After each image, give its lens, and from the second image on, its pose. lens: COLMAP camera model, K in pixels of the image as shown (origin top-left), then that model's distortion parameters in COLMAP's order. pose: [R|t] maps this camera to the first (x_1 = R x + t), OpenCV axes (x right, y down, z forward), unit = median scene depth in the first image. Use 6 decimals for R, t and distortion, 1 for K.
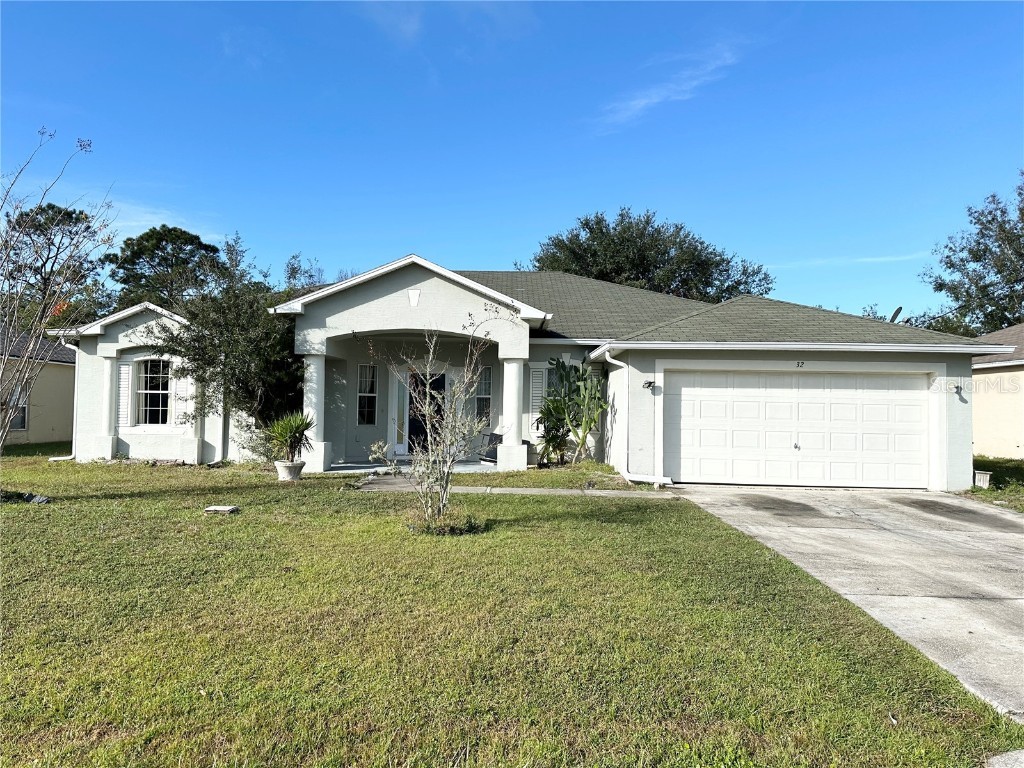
lens RADIAL K [[716.1, 0, 512.0], [0, 716.1, 384.0], [0, 0, 1]] dist [0.084284, -0.107284]
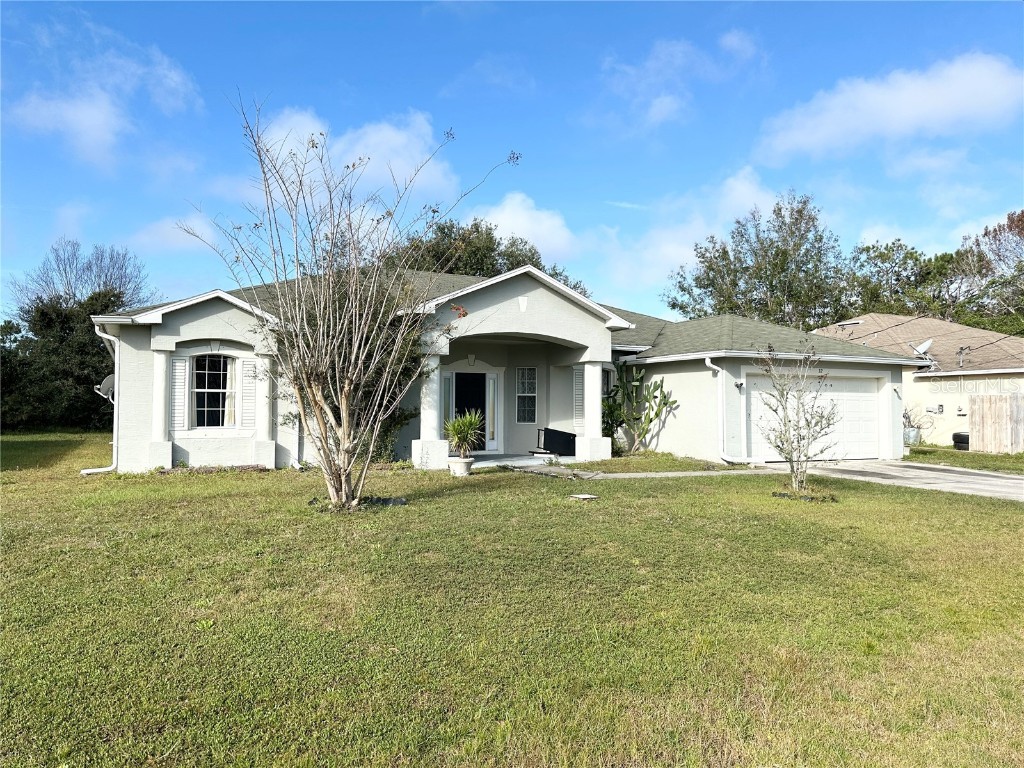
lens RADIAL K [[716.1, 0, 512.0], [0, 716.1, 384.0], [0, 0, 1]] dist [0.084284, -0.107284]
pose [[0.890255, 0.003949, 0.455446, -0.580852], [-0.007033, 0.999962, 0.005078, -0.004647], [-0.455409, -0.007724, 0.890249, 0.041632]]
